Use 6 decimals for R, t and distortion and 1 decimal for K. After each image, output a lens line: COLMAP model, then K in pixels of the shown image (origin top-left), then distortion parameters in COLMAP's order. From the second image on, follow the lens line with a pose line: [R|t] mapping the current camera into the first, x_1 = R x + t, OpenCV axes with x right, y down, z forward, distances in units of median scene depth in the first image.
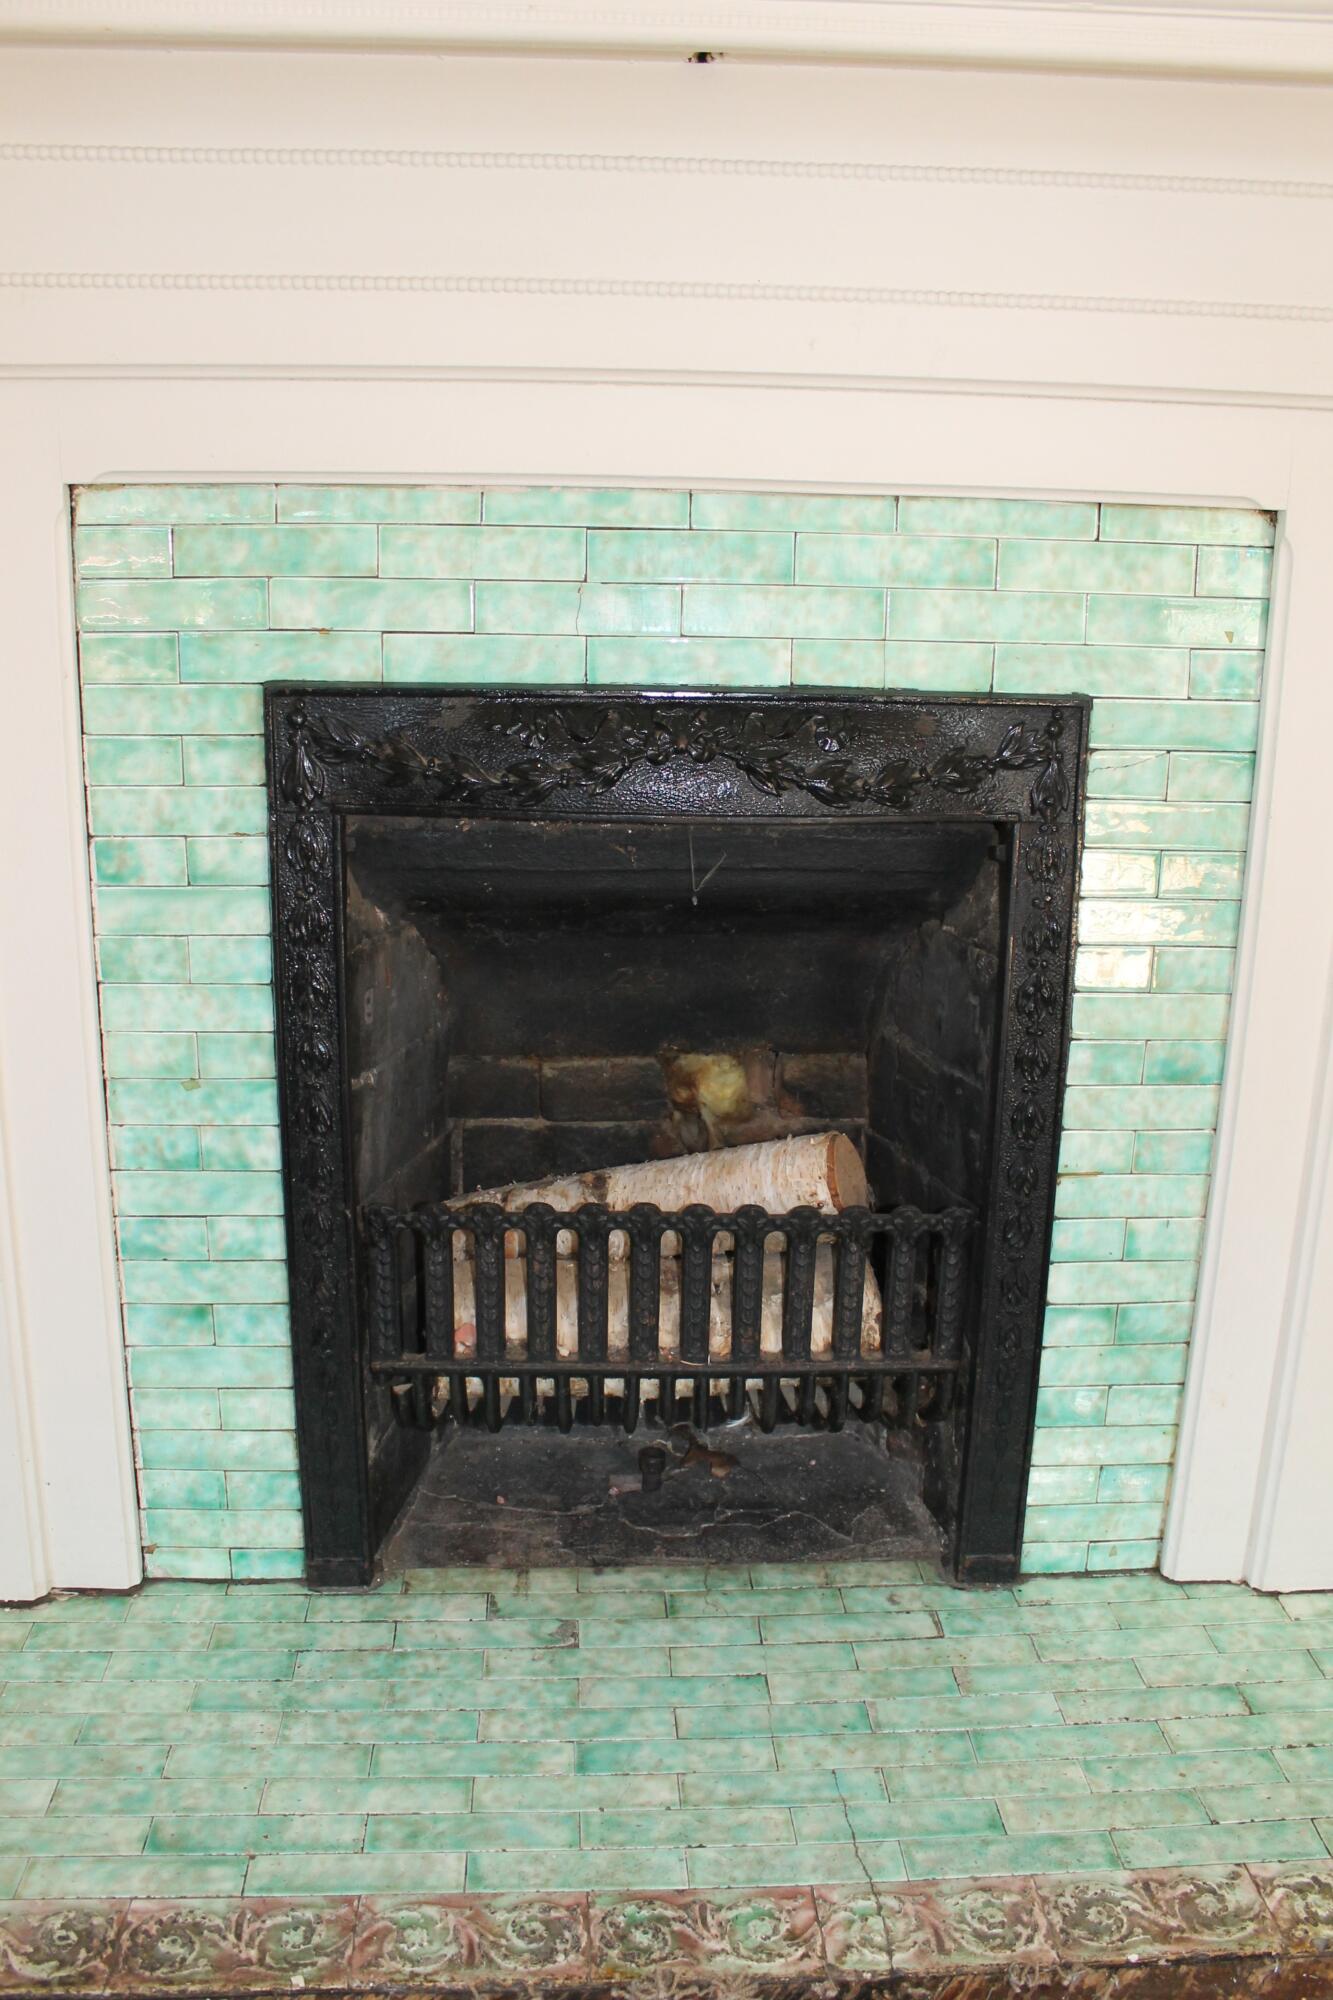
lens RADIAL K [[1670.0, 0, 667.9], [0, 1670.0, 998.6], [0, 0, 1]] dist [-0.109066, 0.007491]
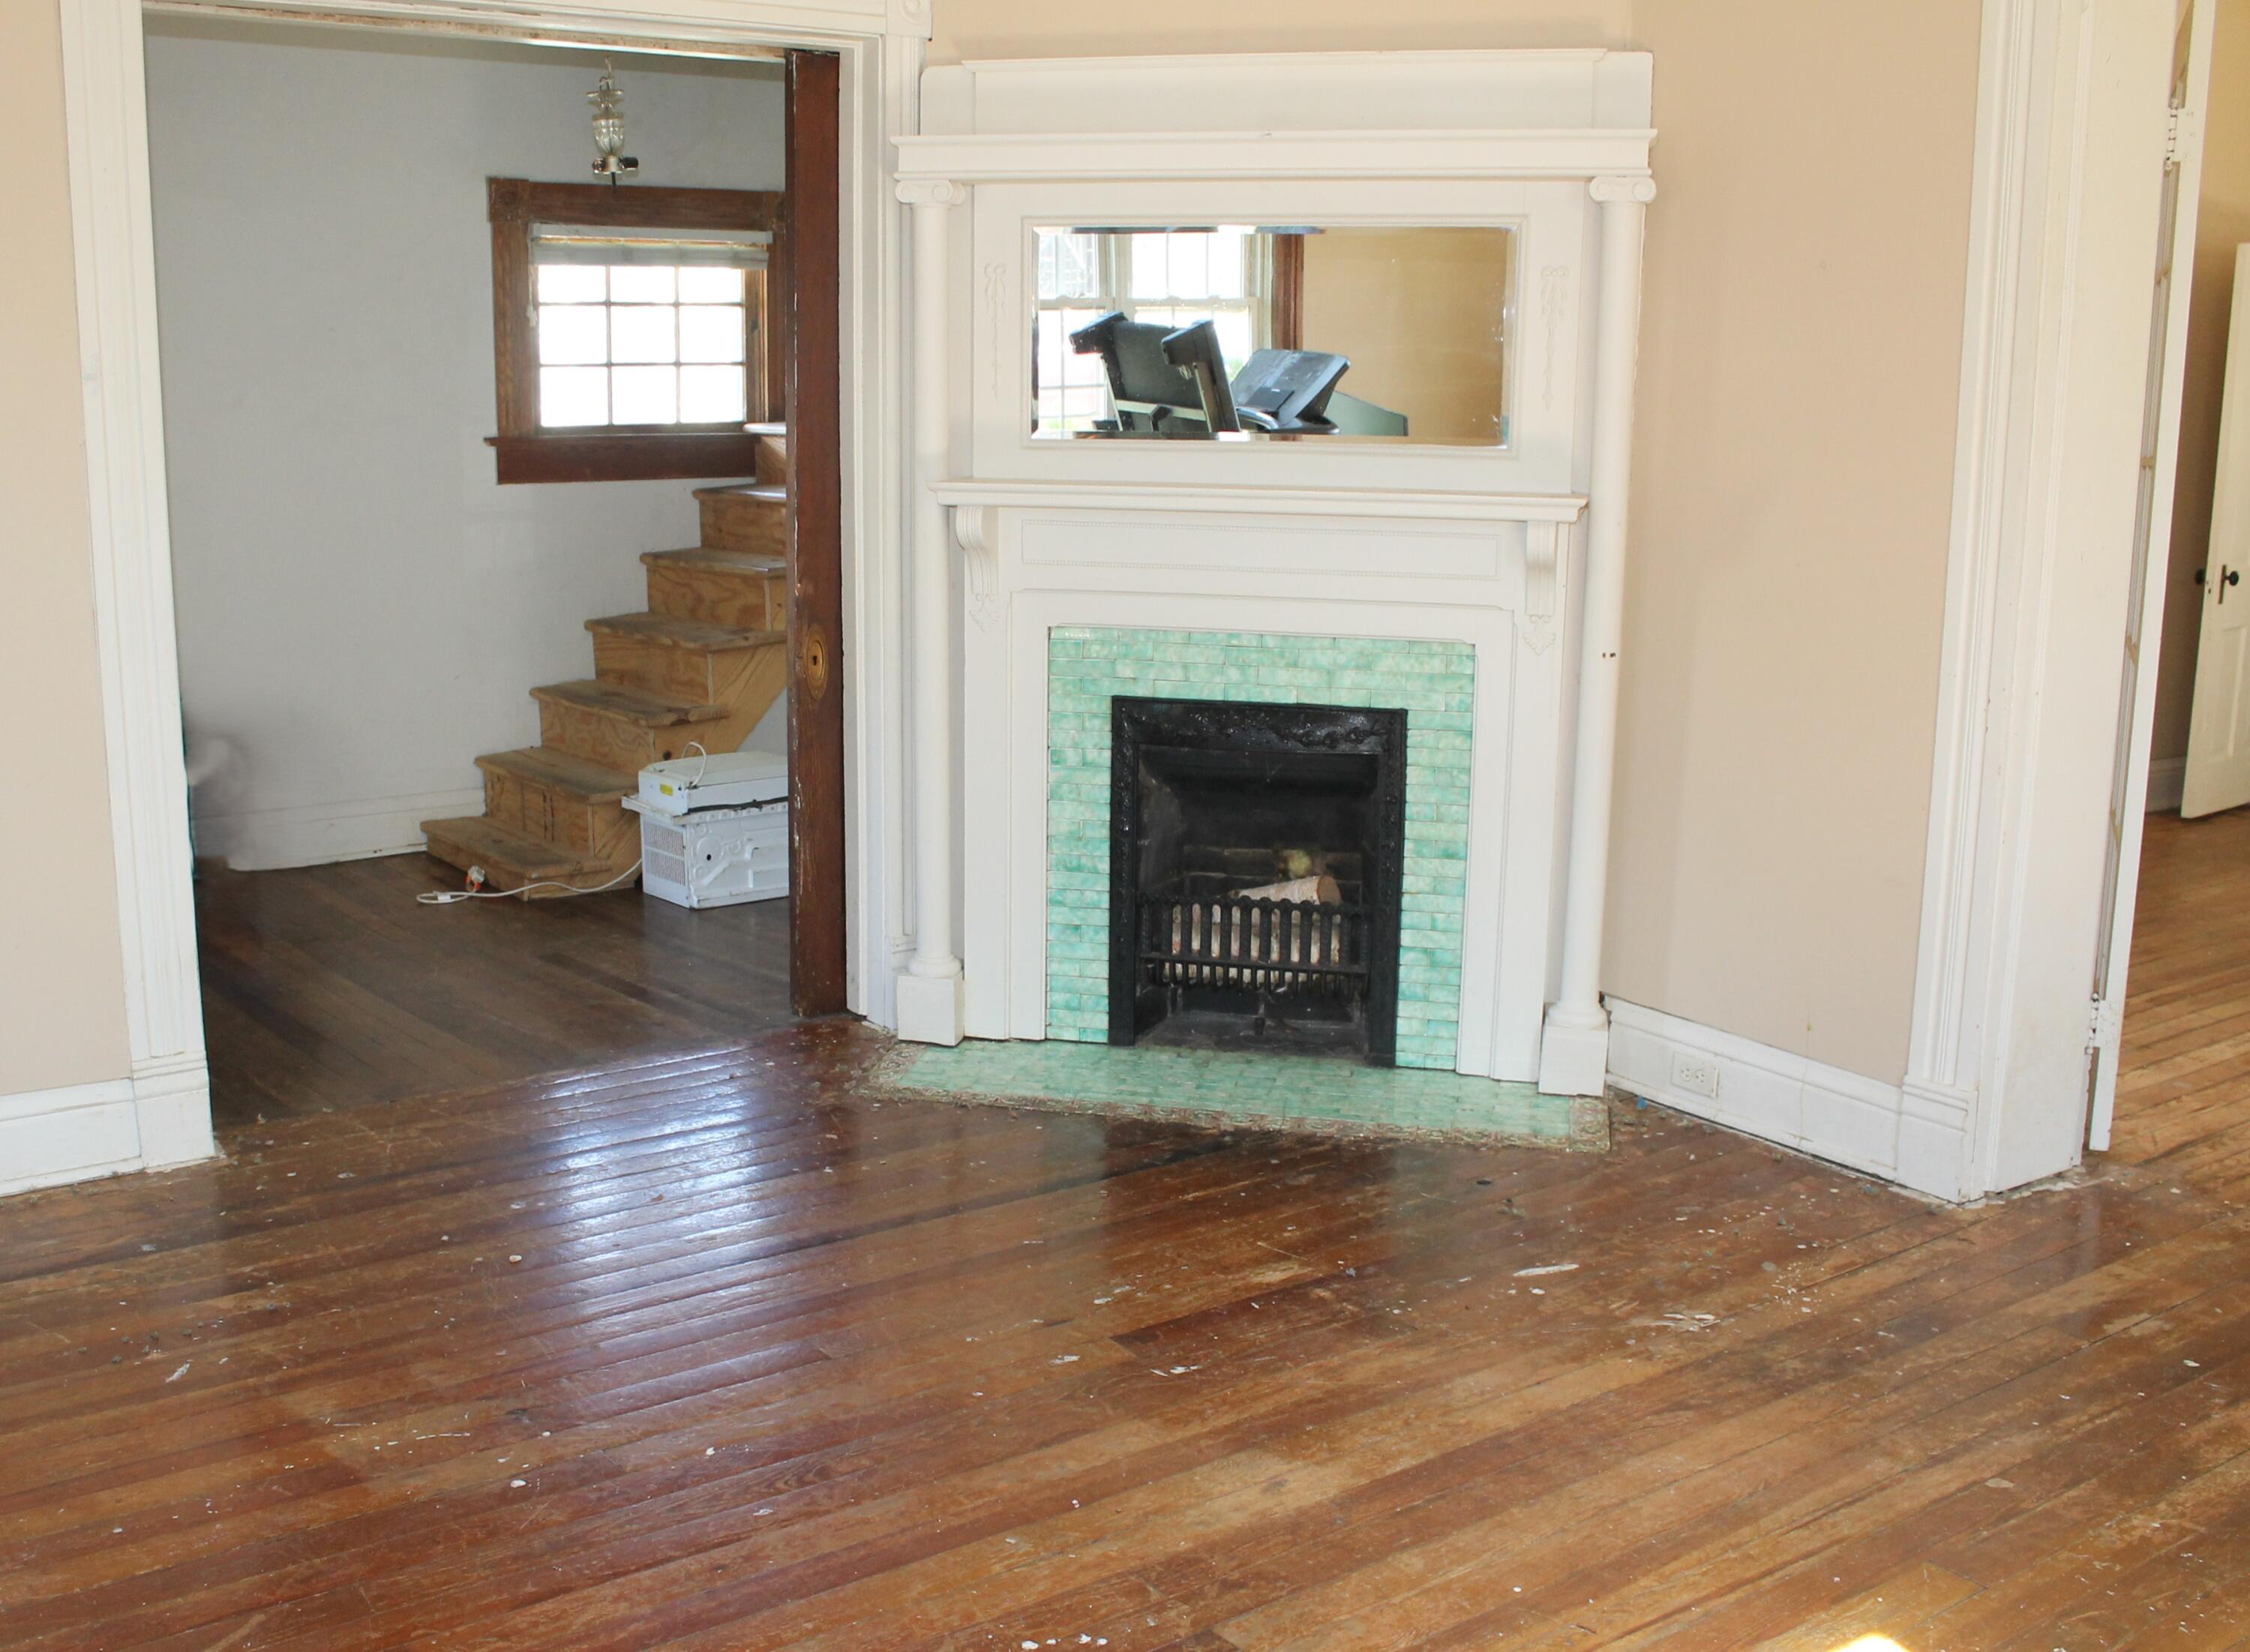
lens RADIAL K [[2602.0, 0, 1124.8], [0, 2602.0, 828.5], [0, 0, 1]] dist [-0.025196, 0.000000]
pose [[0.965627, 0.045138, -0.255983, 0.856374], [-0.060827, 0.996703, -0.053703, 0.252810], [0.252715, 0.067427, 0.965188, -3.030801]]
